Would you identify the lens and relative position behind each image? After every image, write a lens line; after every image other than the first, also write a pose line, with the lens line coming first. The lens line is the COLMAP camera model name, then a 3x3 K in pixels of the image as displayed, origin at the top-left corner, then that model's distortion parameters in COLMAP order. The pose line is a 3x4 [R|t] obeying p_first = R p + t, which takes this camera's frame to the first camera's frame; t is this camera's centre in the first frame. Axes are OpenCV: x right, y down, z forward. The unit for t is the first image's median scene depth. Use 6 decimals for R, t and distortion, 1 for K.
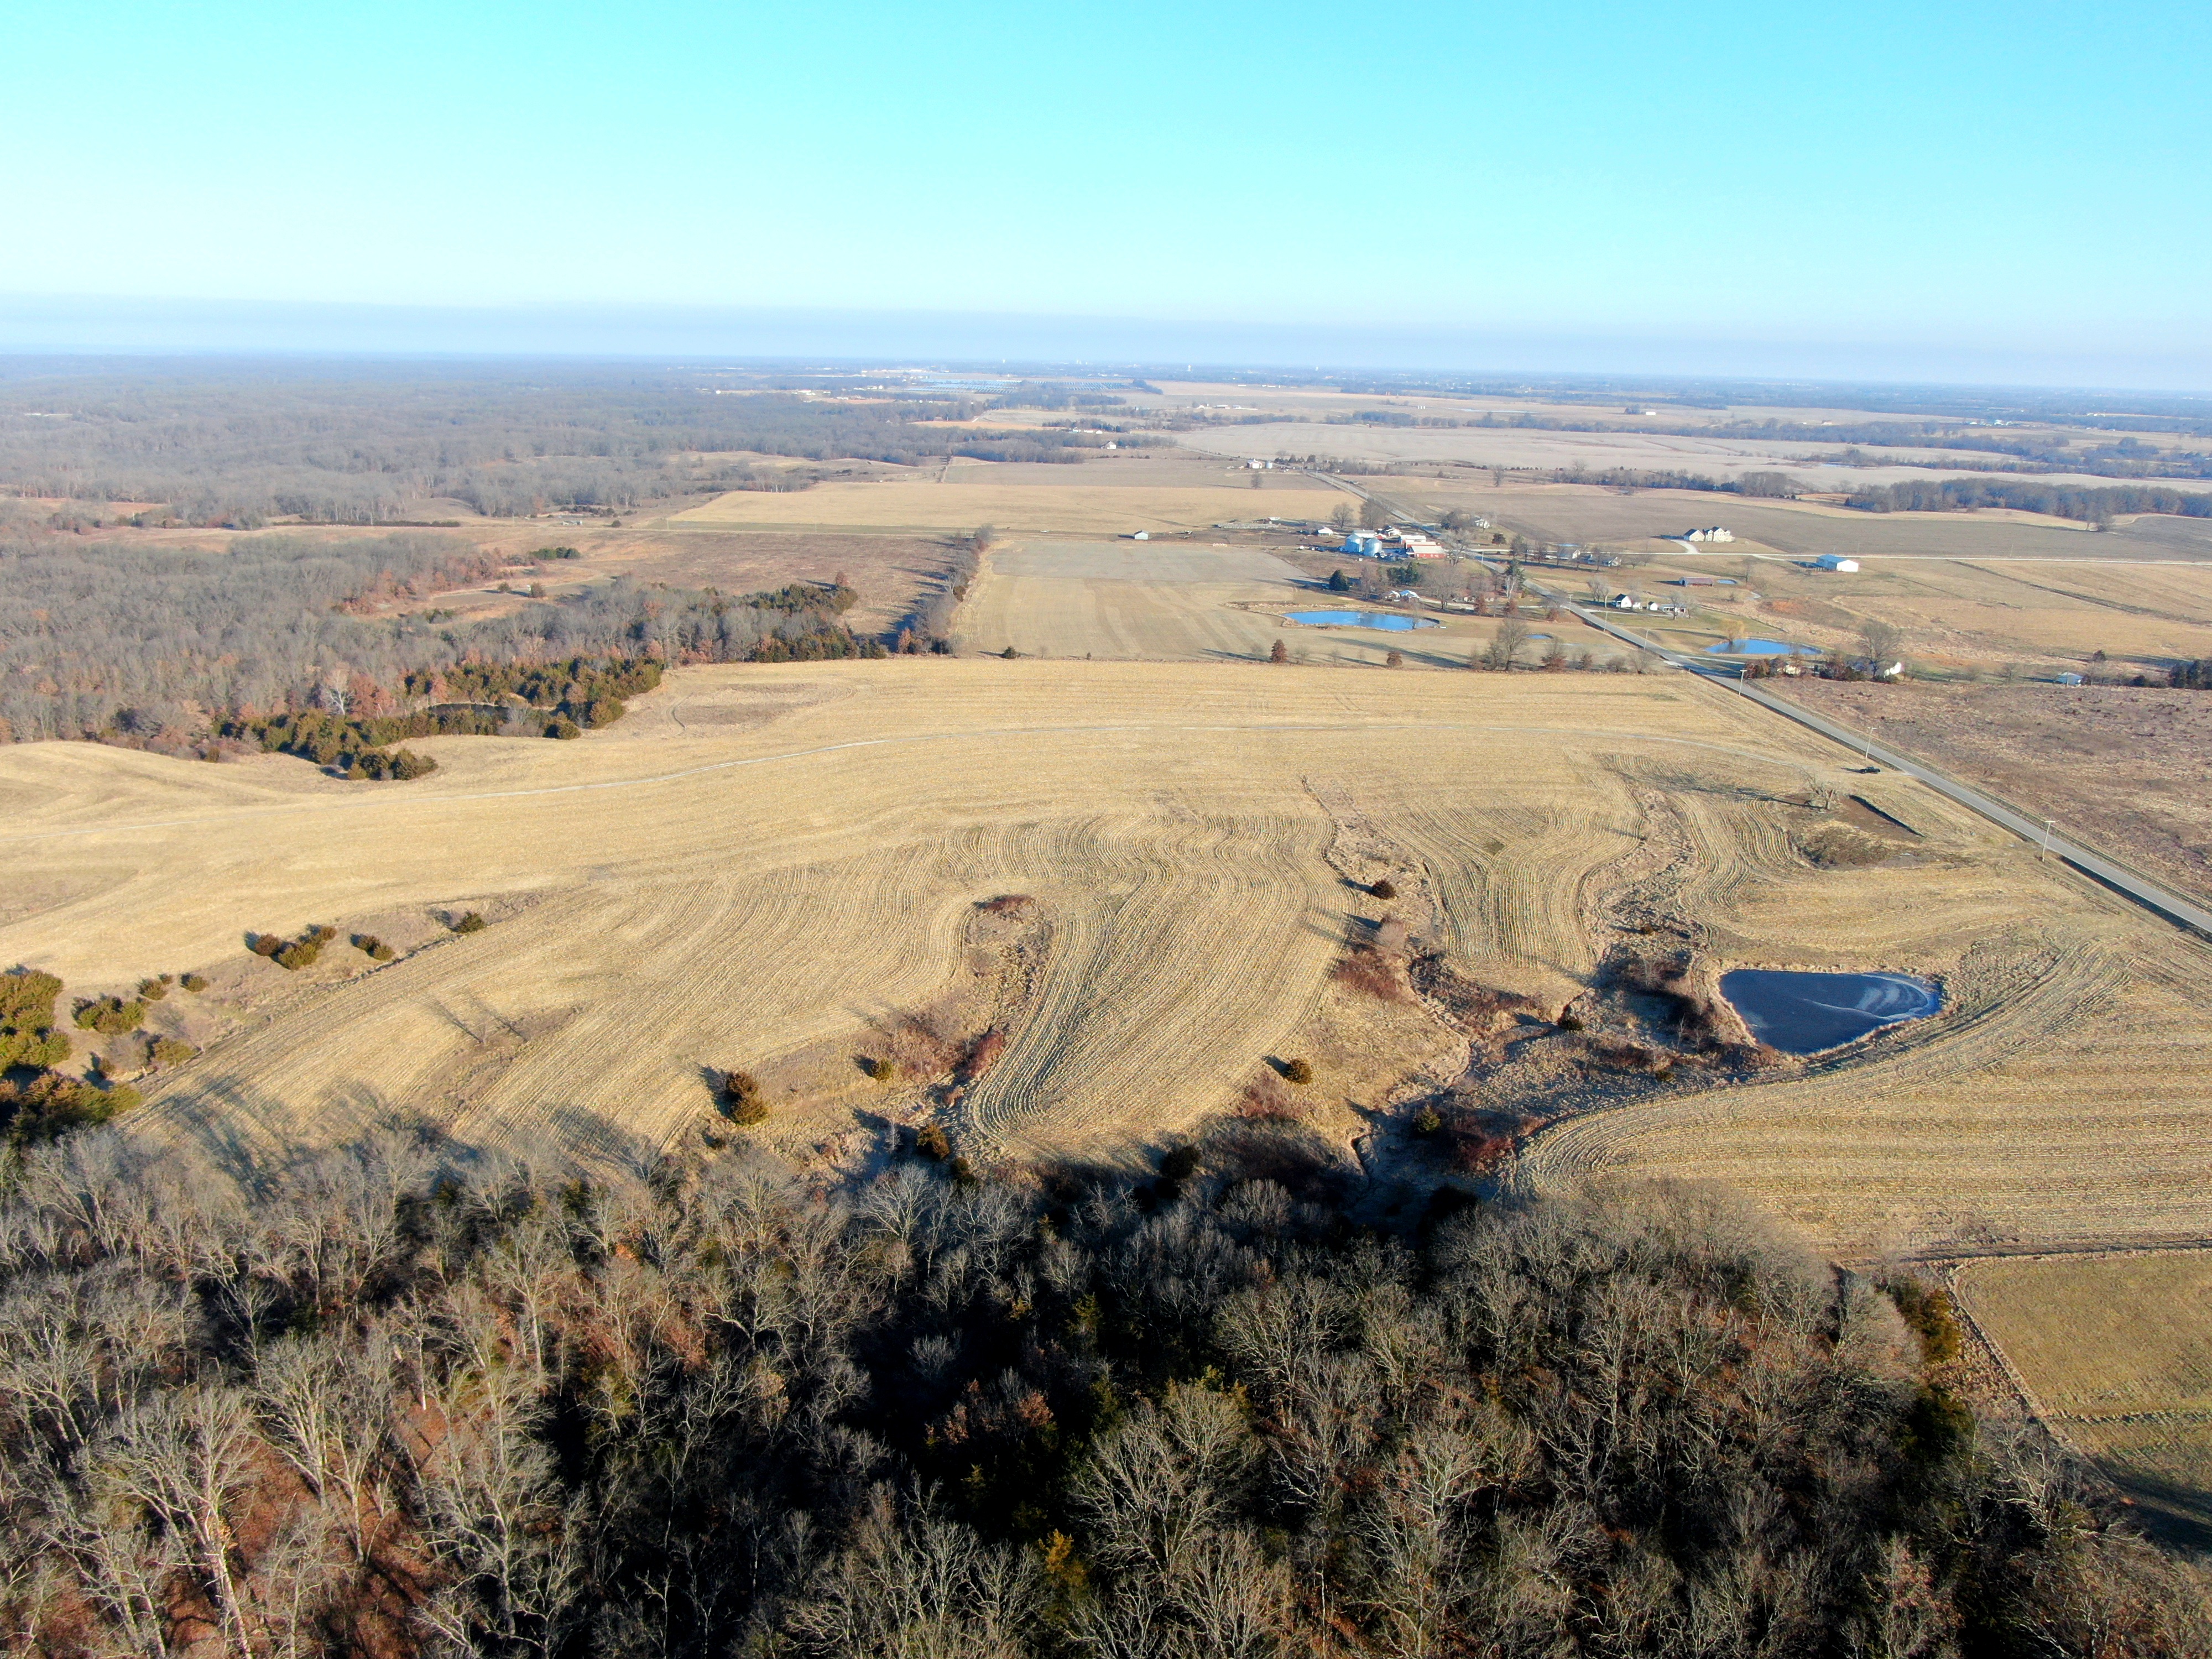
lens RADIAL K [[1590.5, 0, 1106.0], [0, 1590.5, 829.5], [0, 0, 1]] dist [-0.021453, 0.011084]
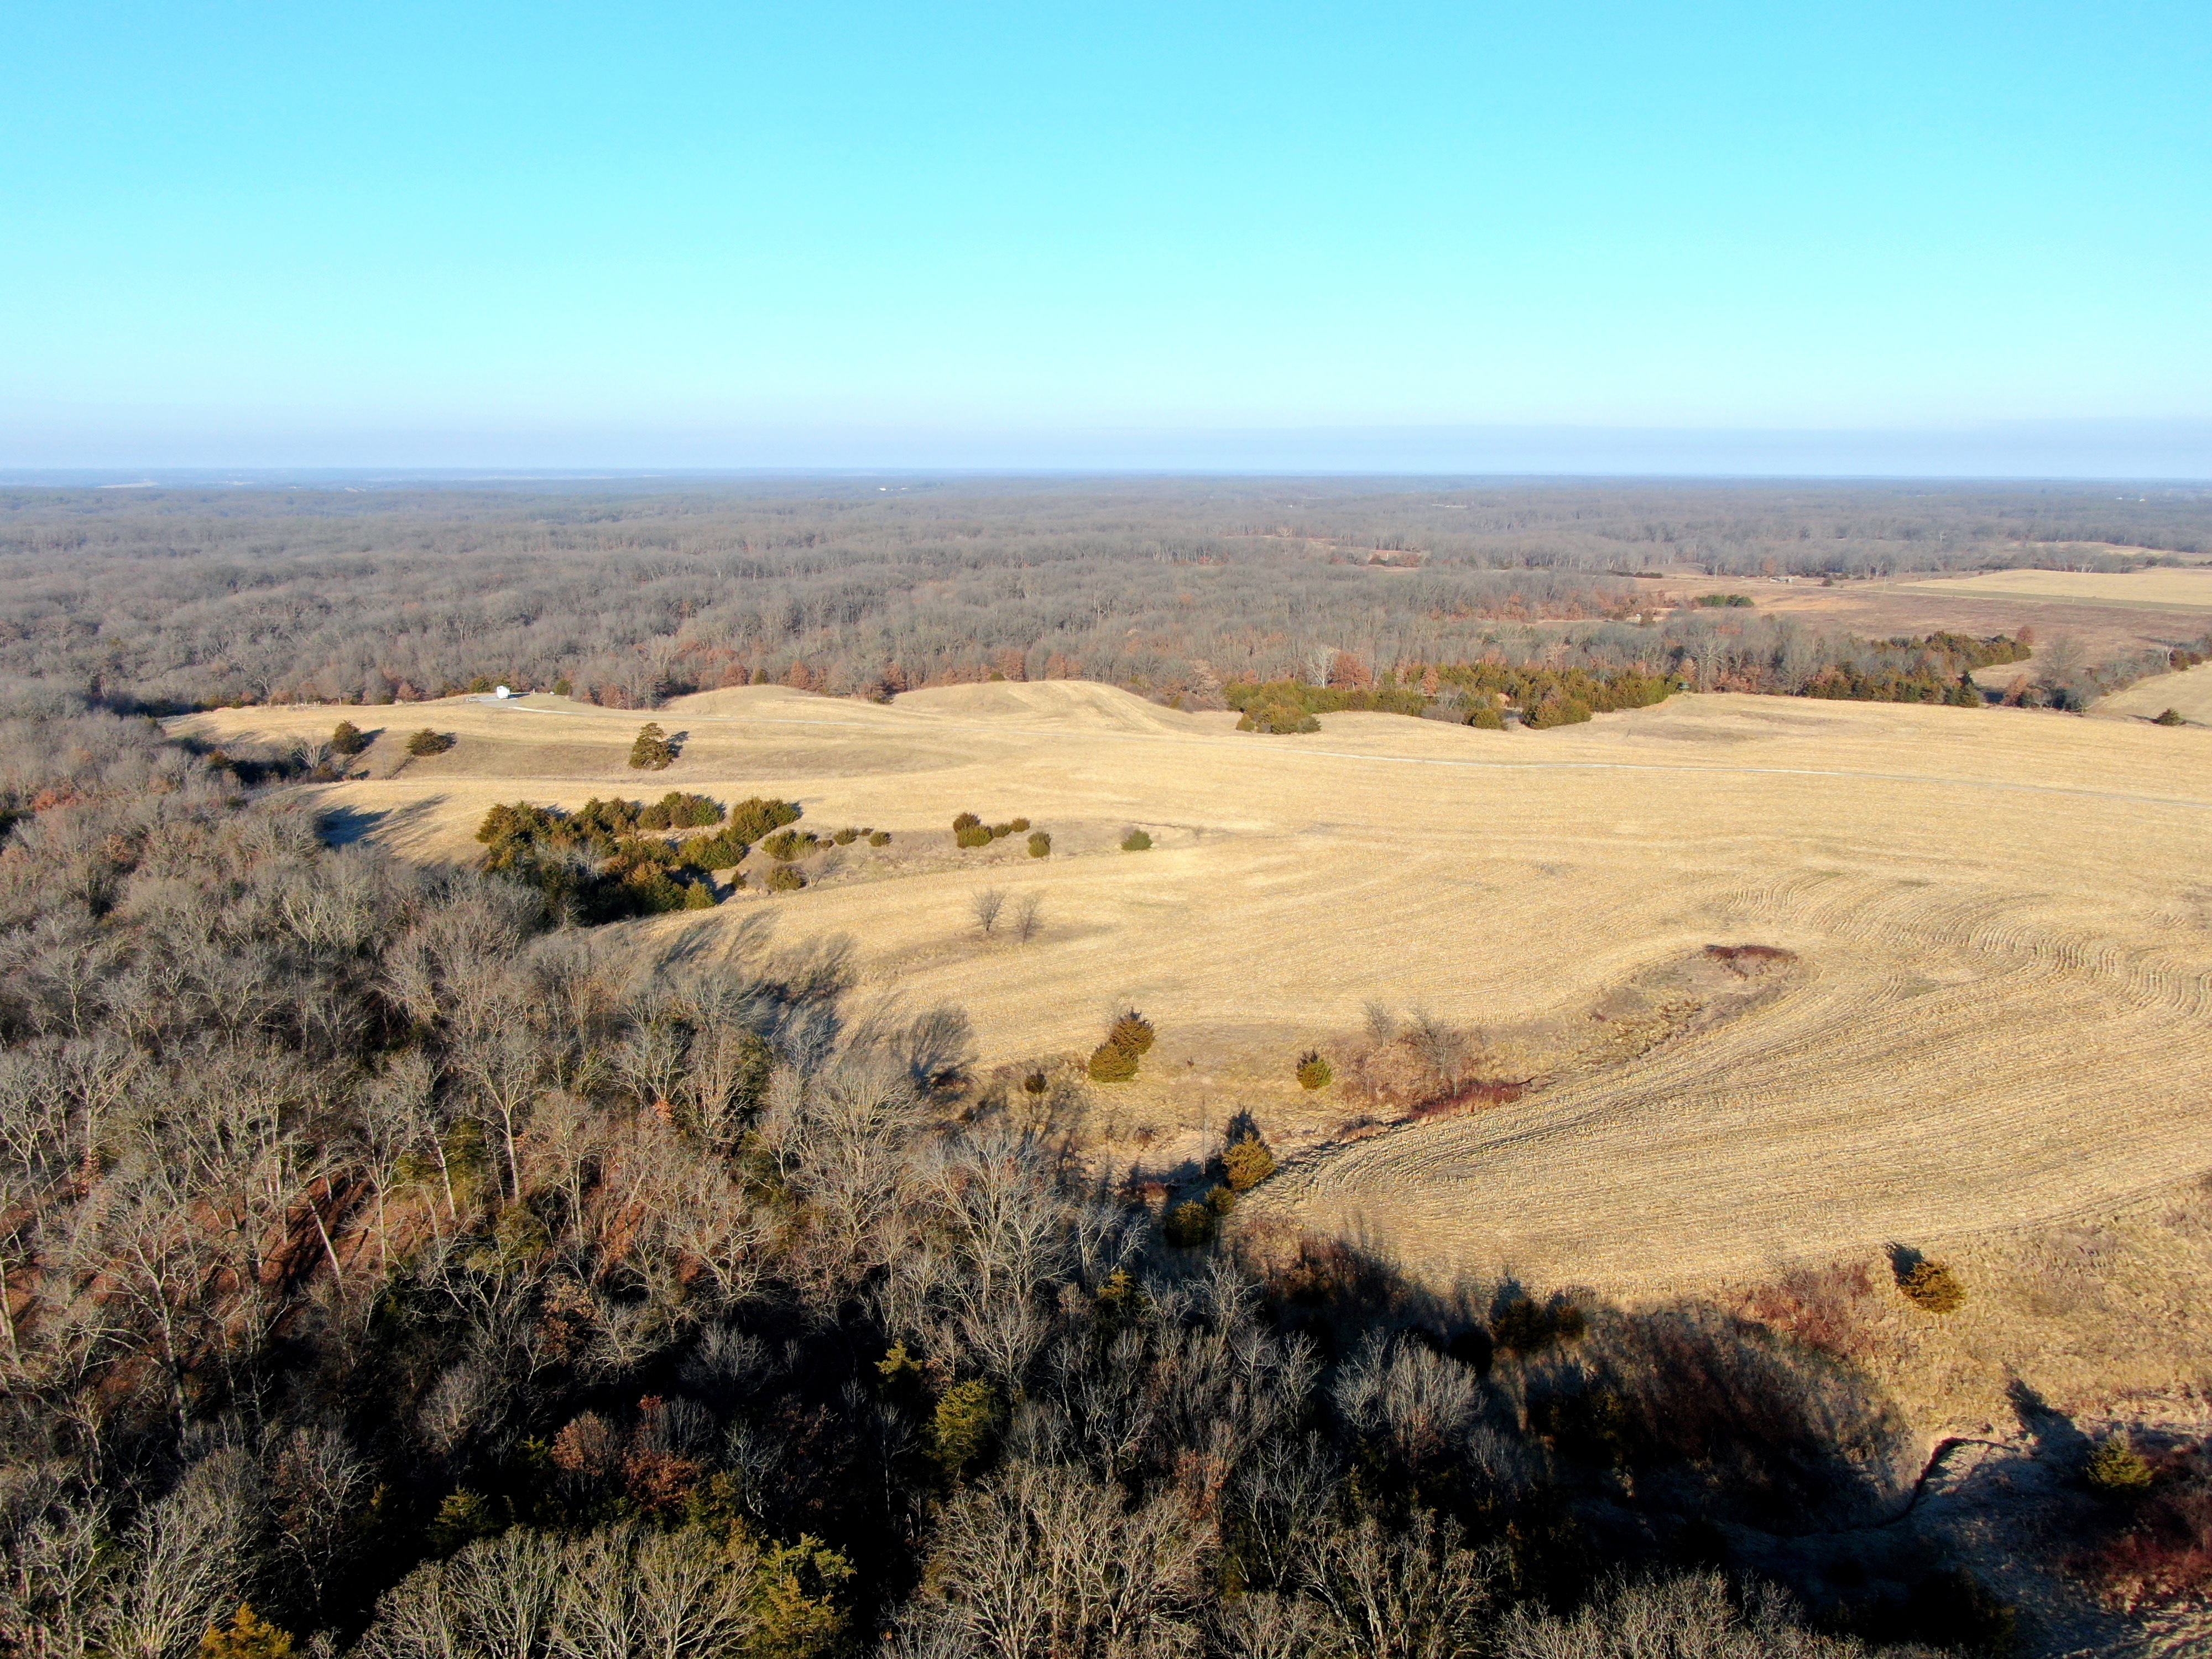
lens RADIAL K [[1590.5, 0, 1106.0], [0, 1590.5, 829.5], [0, 0, 1]] dist [-0.021453, 0.011084]
pose [[0.675634, 0.148166, -0.722195, 0.117709], [-0.202159, 0.979282, 0.011785, 0.021288], [0.708978, 0.138036, 0.691589, 0.169244]]
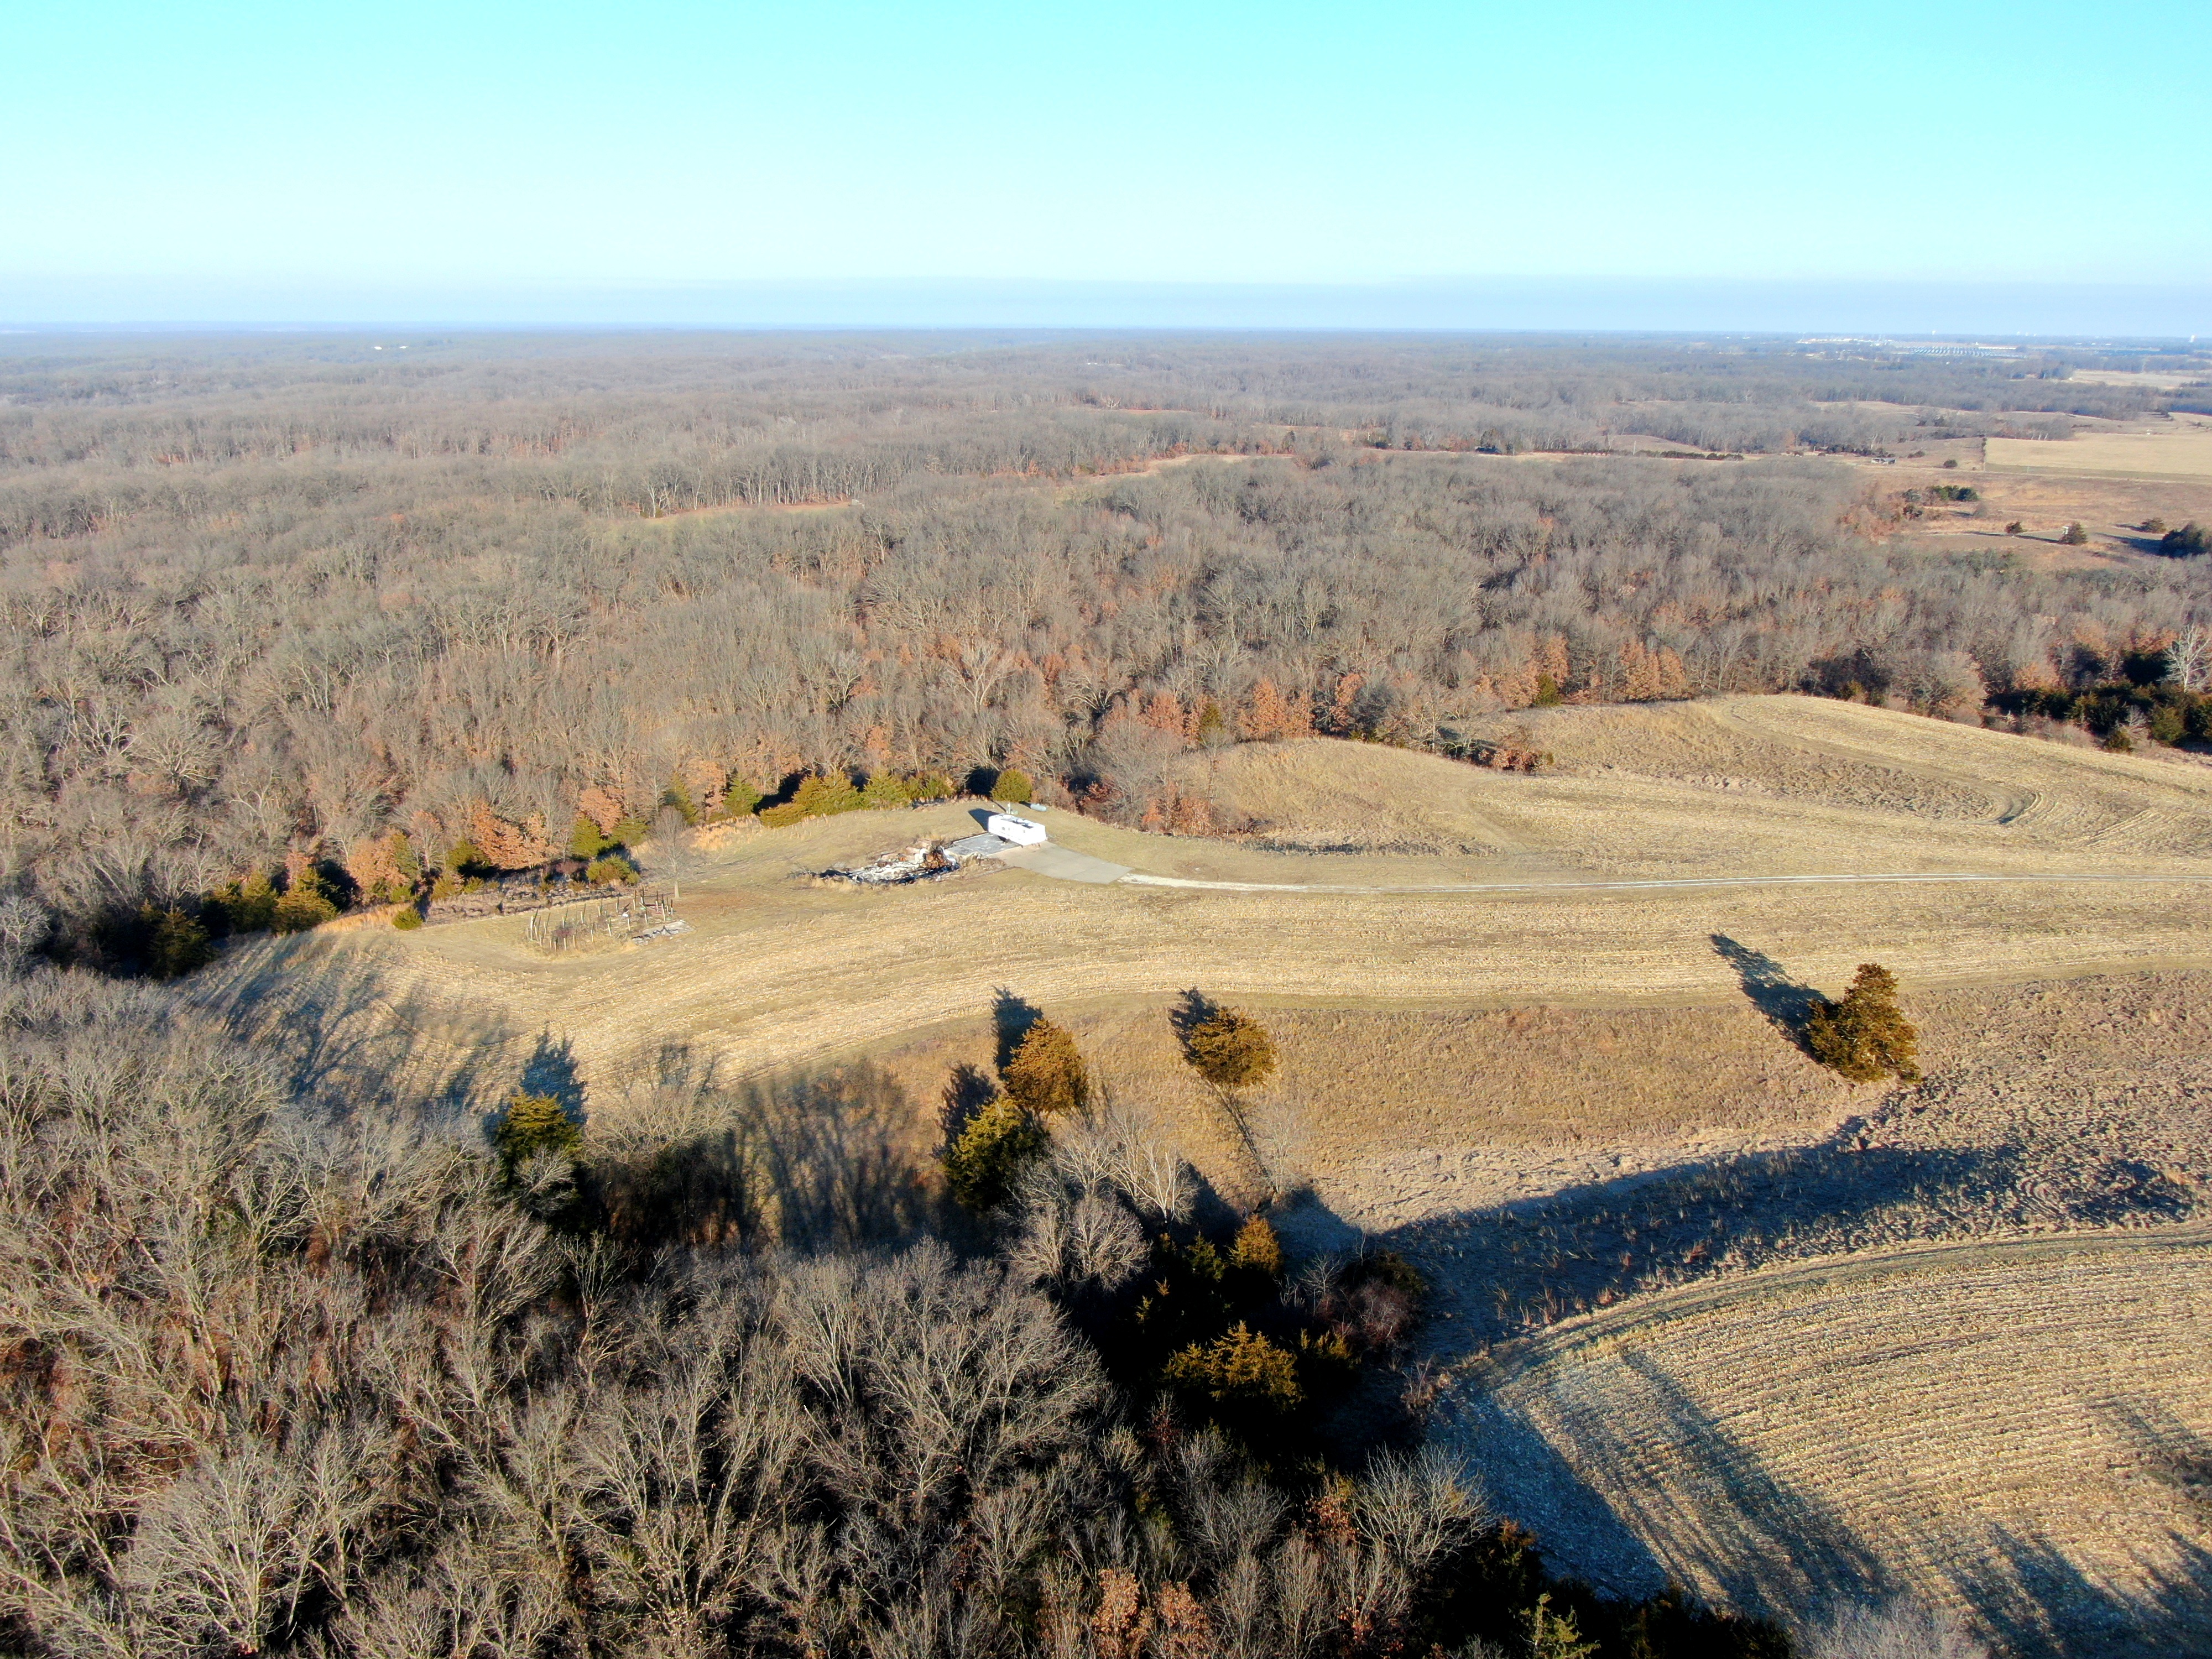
lens RADIAL K [[1590.5, 0, 1106.0], [0, 1590.5, 829.5], [0, 0, 1]] dist [-0.021453, 0.011084]
pose [[0.874379, 0.134843, -0.466132, -0.418688], [-0.128594, 0.990659, 0.045360, 0.006582], [0.467894, 0.020280, 0.883552, 0.176123]]
